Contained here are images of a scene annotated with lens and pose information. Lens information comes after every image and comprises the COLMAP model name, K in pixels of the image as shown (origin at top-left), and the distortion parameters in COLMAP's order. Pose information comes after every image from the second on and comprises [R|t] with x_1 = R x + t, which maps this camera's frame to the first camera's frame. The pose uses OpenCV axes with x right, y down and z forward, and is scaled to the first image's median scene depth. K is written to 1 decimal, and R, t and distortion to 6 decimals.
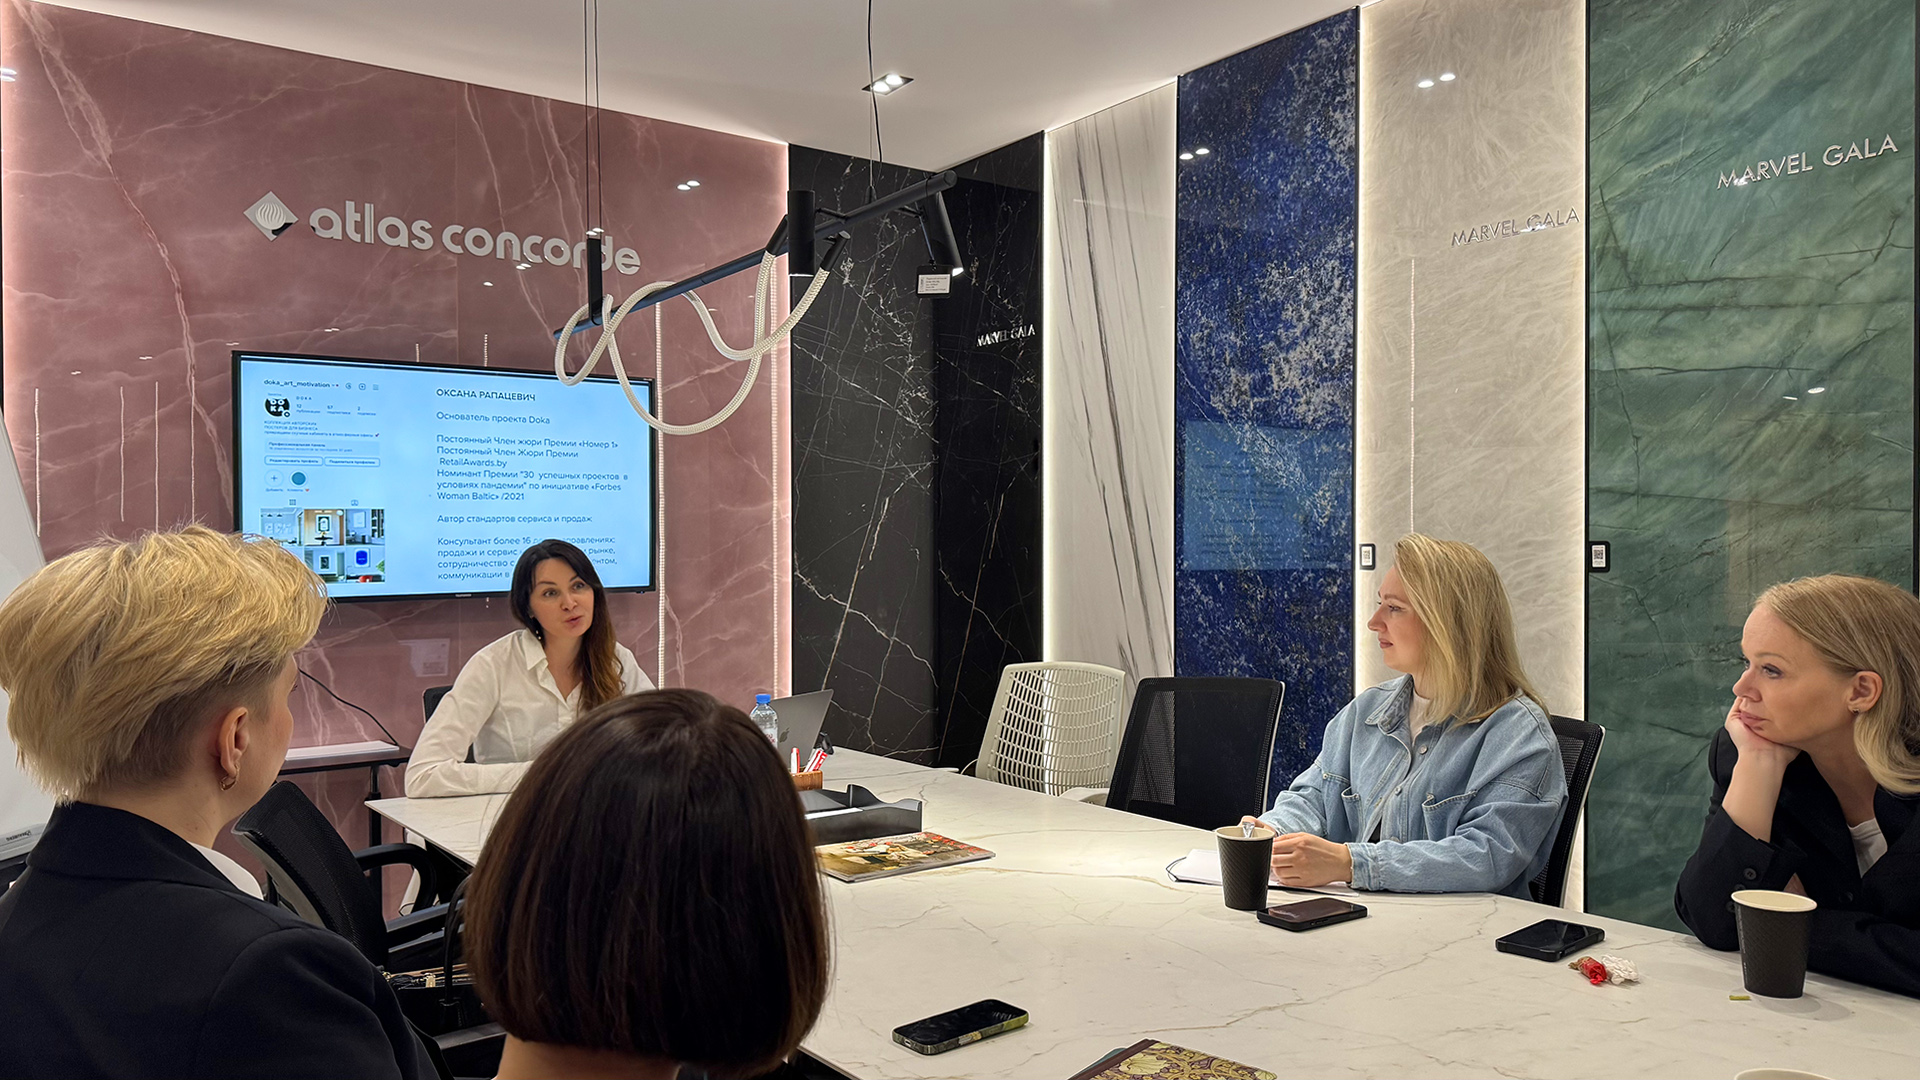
lens RADIAL K [[1246.3, 0, 964.8], [0, 1246.3, 570.1], [0, 0, 1]] dist [0.055045, -0.065662]
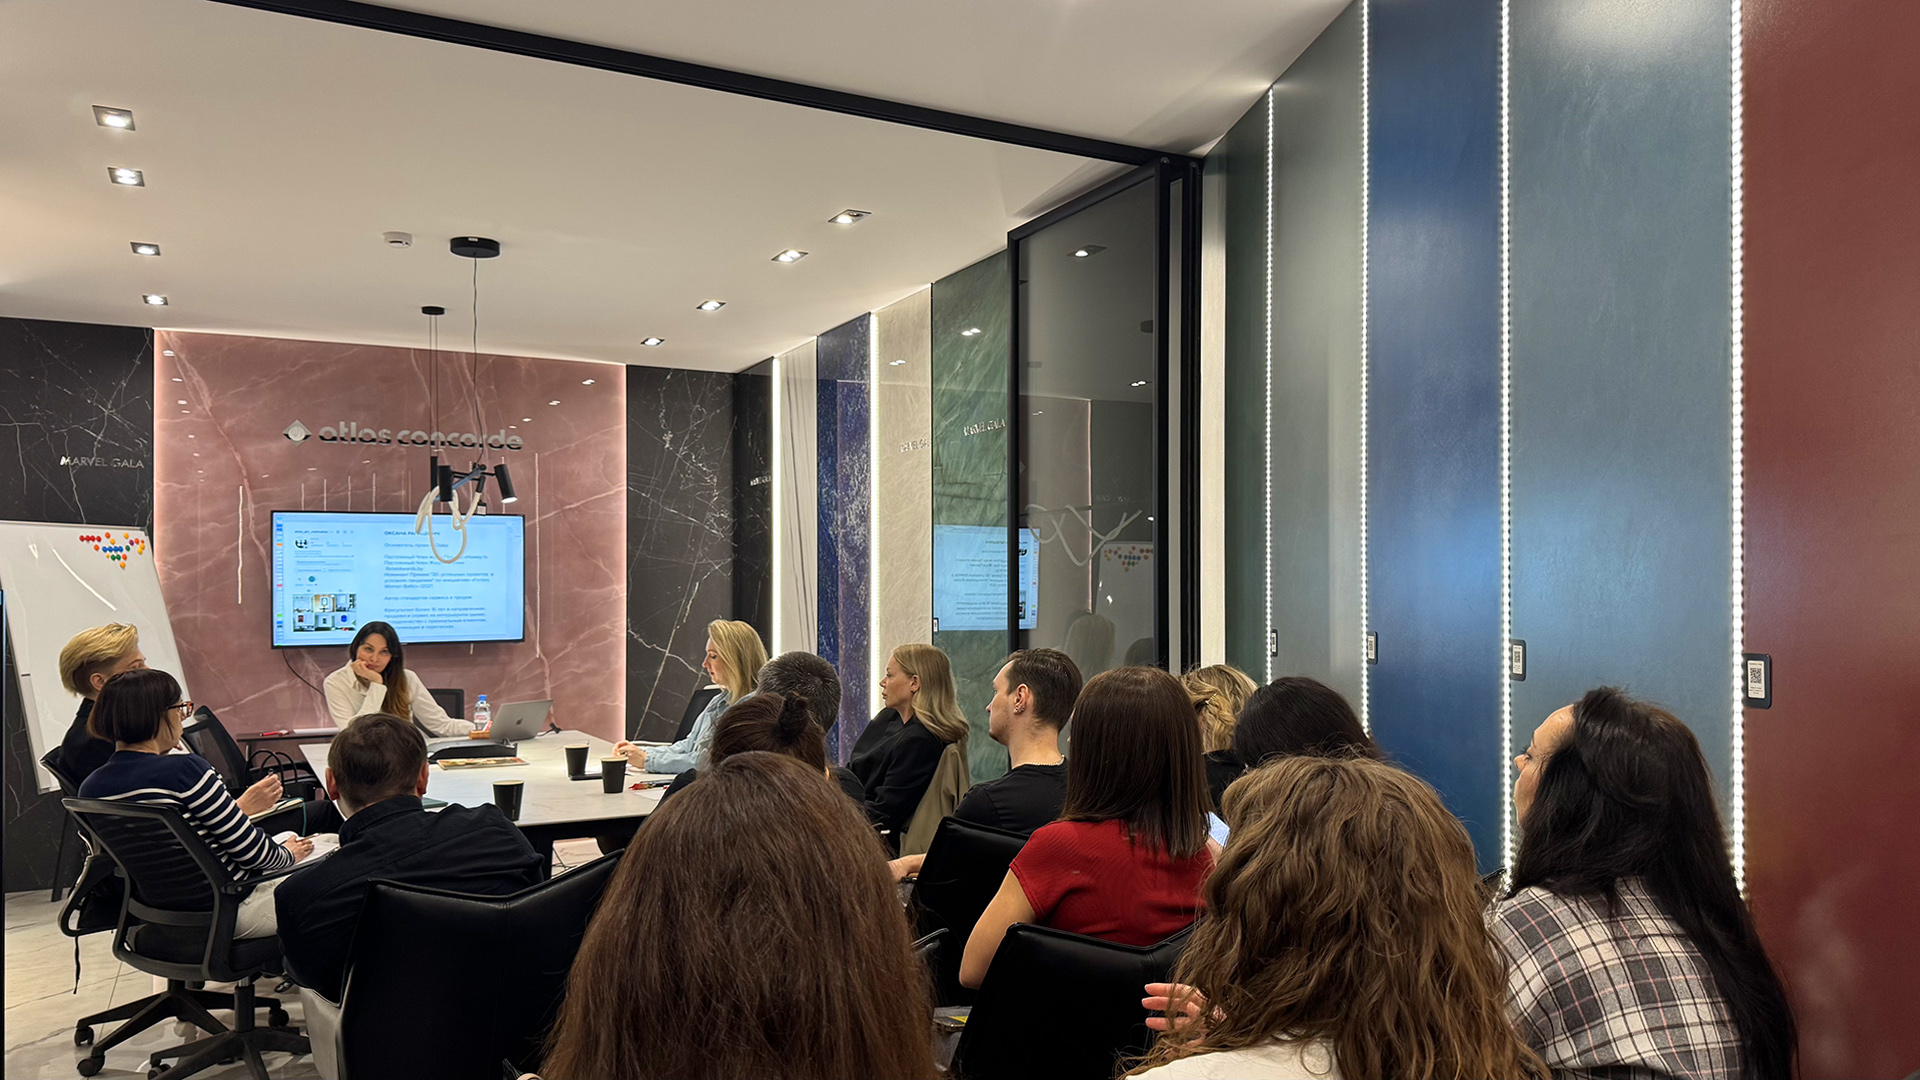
lens RADIAL K [[1227.3, 0, 988.8], [0, 1227.3, 586.1], [0, 0, 1]] dist [0.115996, -0.170642]
pose [[0.991934, -0.000767, -0.126752, 0.663789], [-0.002654, 0.999637, -0.026818, -0.017130], [0.126726, 0.026938, 0.991572, -0.648948]]
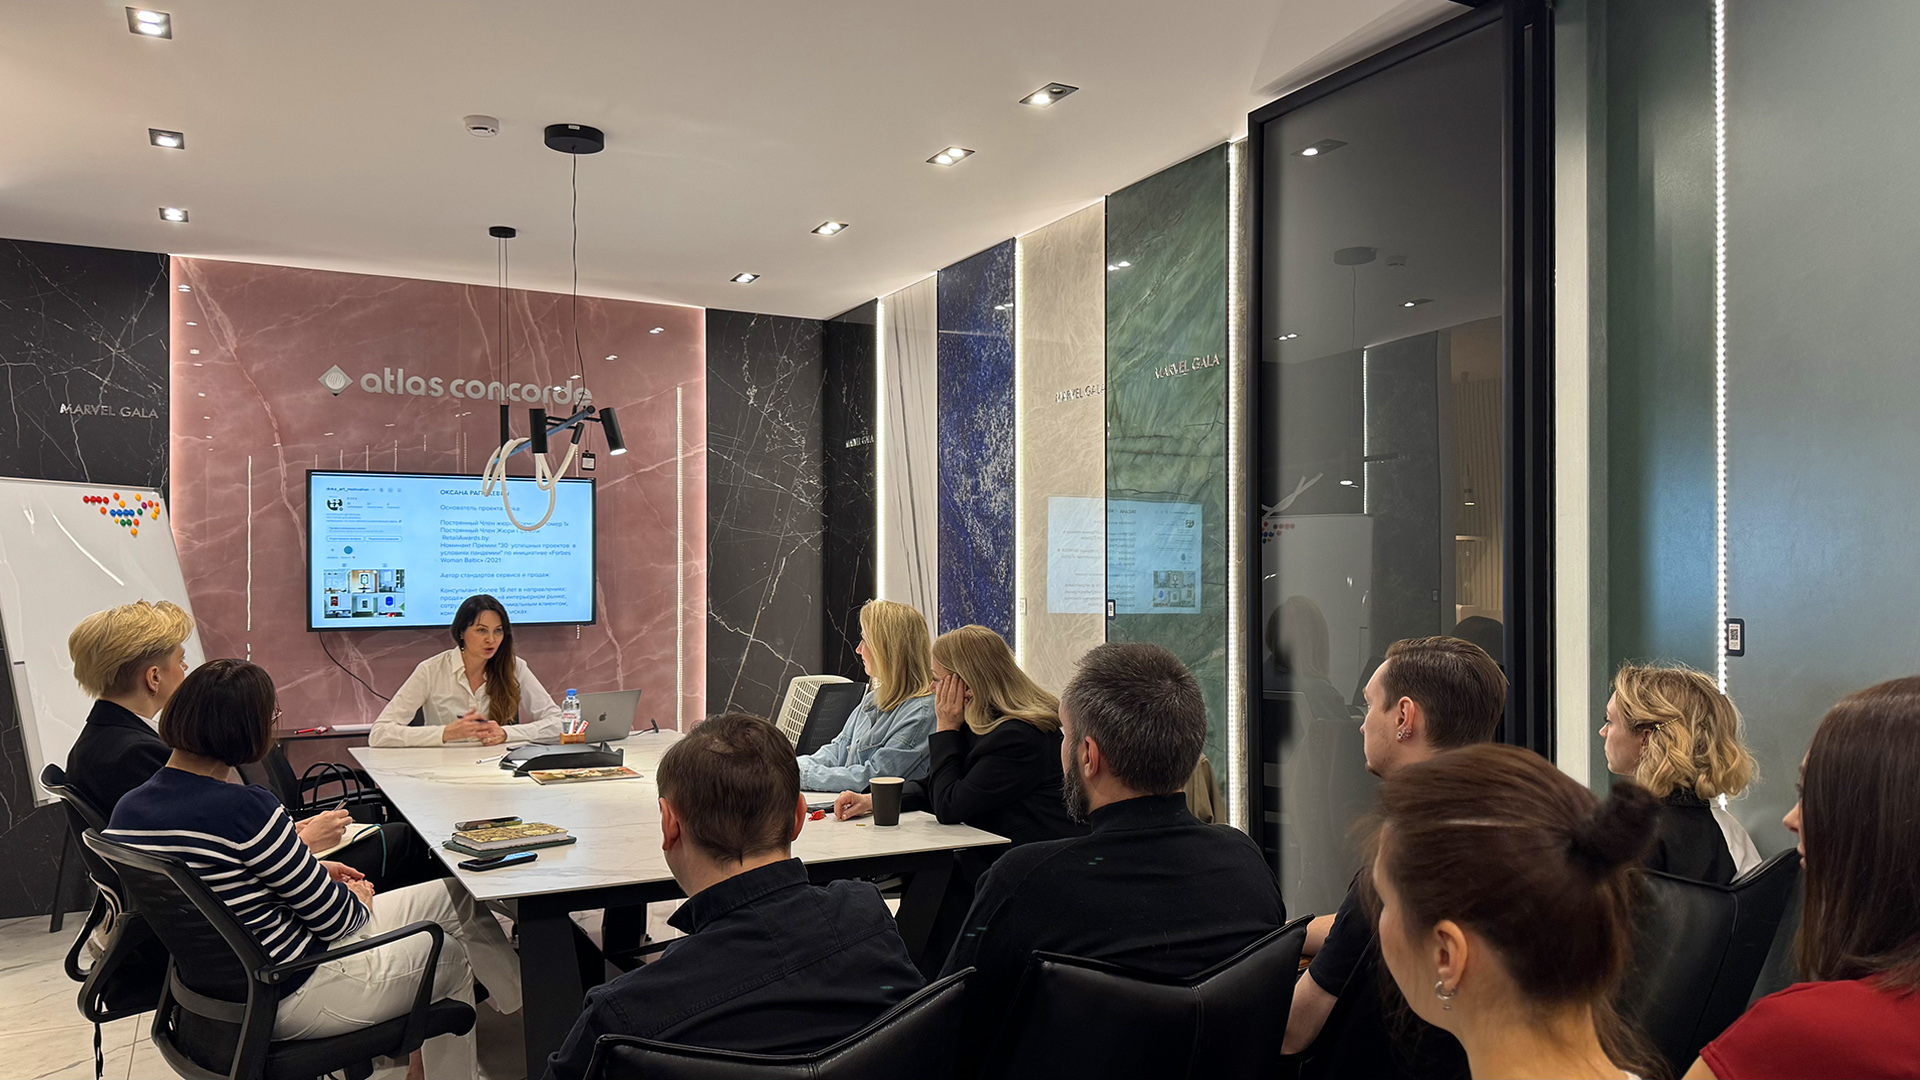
lens RADIAL K [[1227.3, 0, 988.8], [0, 1227.3, 586.1], [0, 0, 1]] dist [0.115996, -0.170642]
pose [[0.992151, 0.006569, -0.124871, 0.444986], [-0.008083, 0.999900, -0.011620, -0.016745], [0.124782, 0.012538, 0.992105, -0.427521]]
